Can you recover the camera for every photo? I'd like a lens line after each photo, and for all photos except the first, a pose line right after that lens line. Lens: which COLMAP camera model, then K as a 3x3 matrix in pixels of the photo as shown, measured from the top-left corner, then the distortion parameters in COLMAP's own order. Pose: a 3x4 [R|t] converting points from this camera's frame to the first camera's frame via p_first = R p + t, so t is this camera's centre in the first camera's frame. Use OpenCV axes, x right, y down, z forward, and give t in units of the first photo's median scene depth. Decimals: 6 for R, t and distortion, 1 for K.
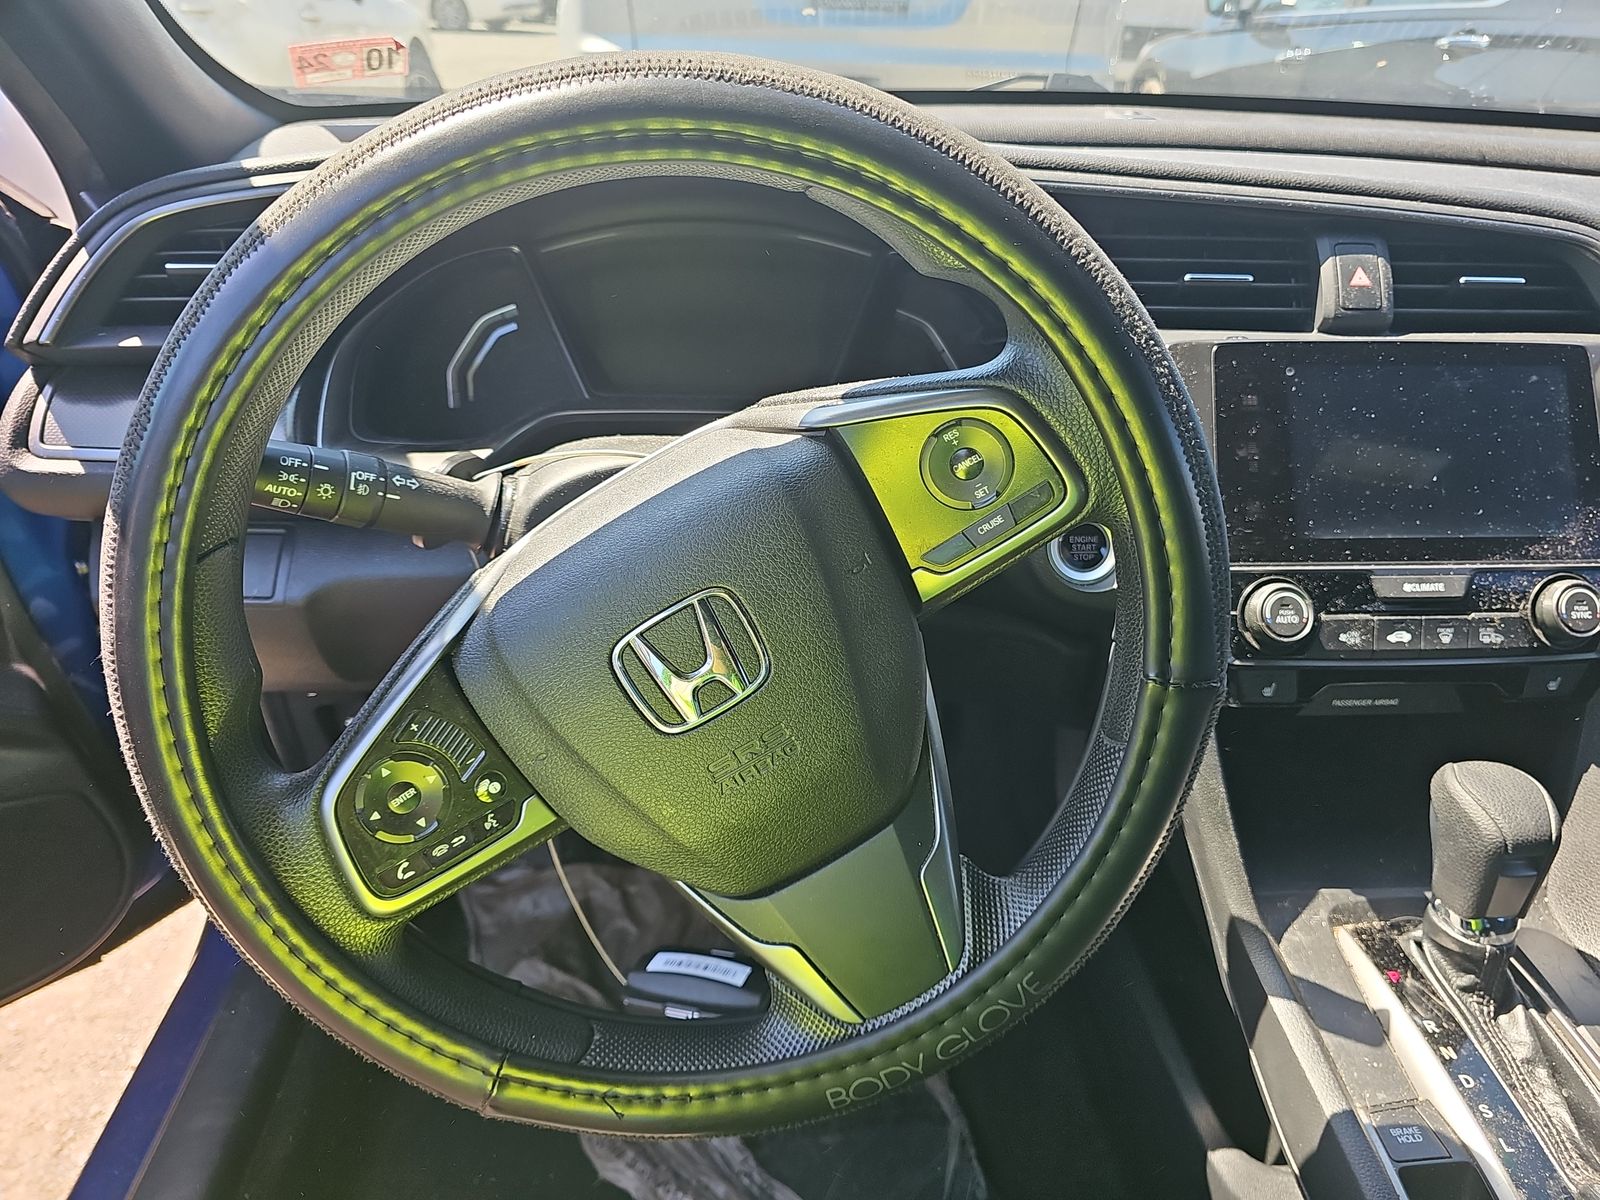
lens RADIAL K [[1080.0, 0, 800.0], [0, 1080.0, 600.0], [0, 0, 1]] dist [0.019910, -0.036125]
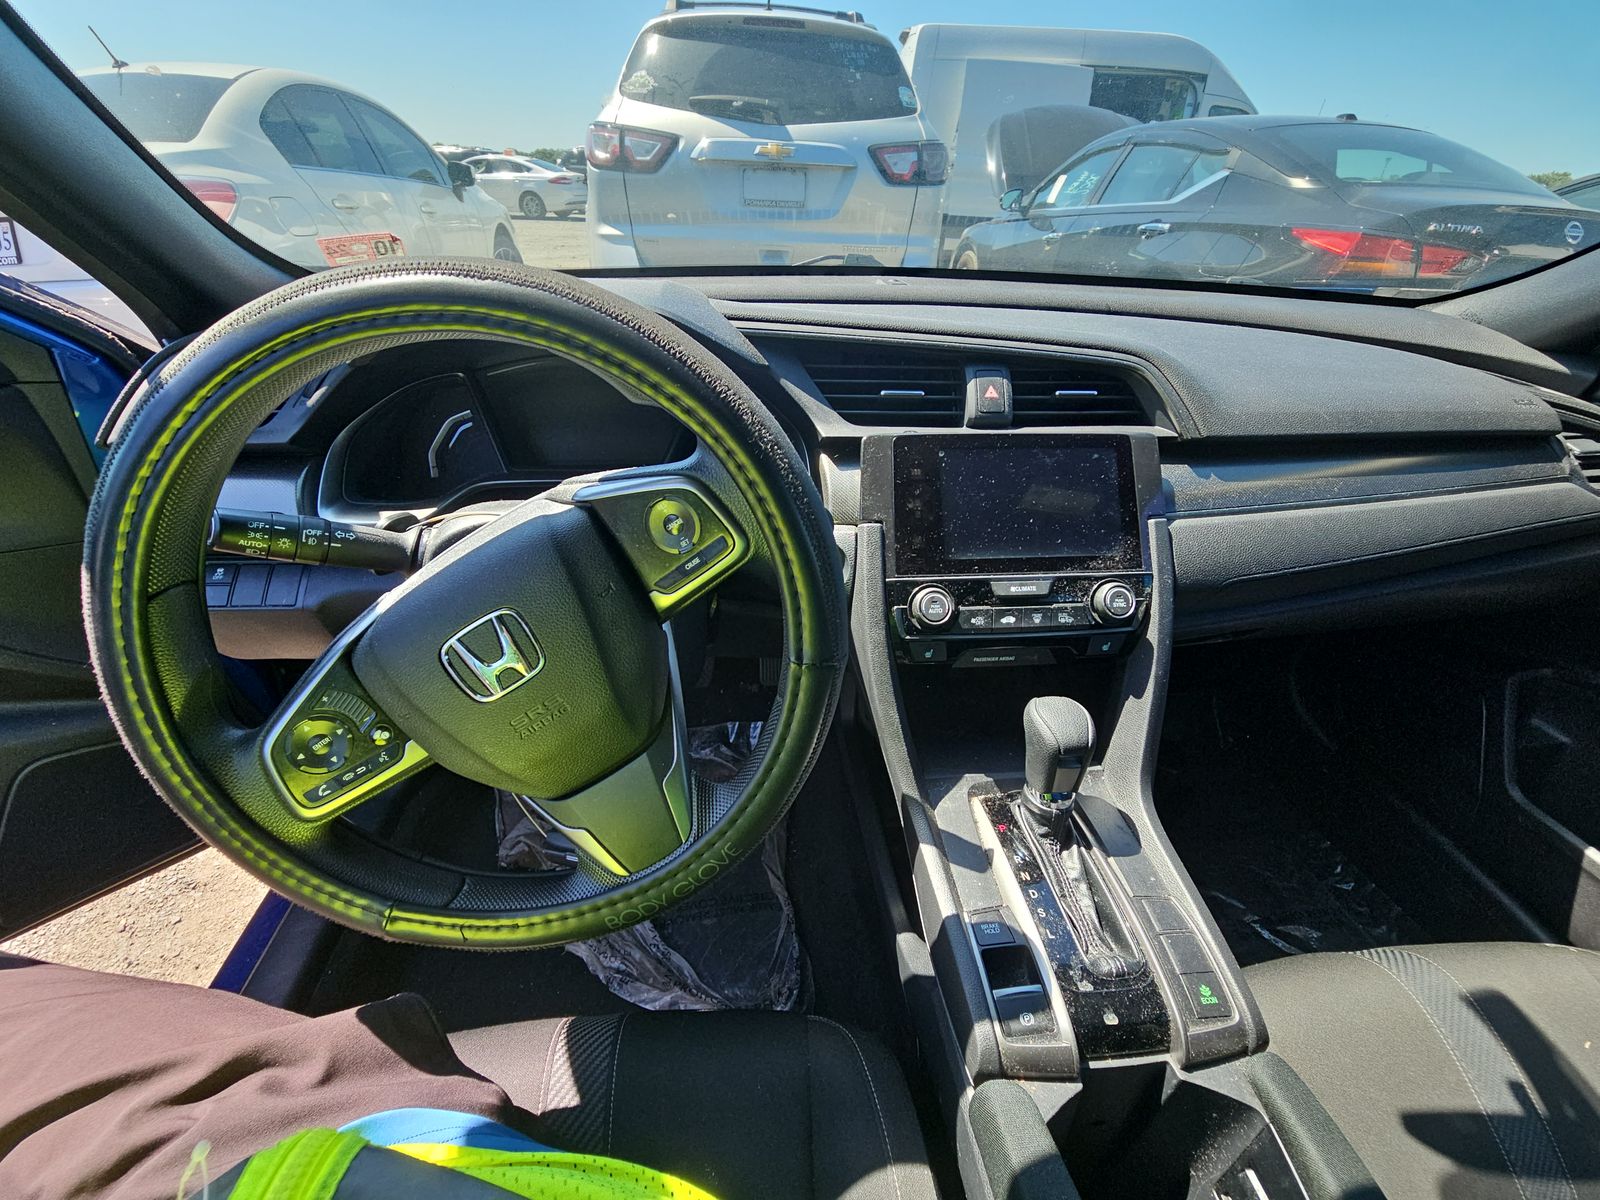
lens RADIAL K [[663.4, 0, 795.2], [0, 663.4, 609.7], [0, 0, 1]] dist [0.001886, -0.006252]
pose [[0.999418, -0.015586, 0.030349, 0.217474], [0.014059, 0.998655, 0.049902, -0.036175], [-0.031086, -0.049446, 0.998293, 0.027602]]
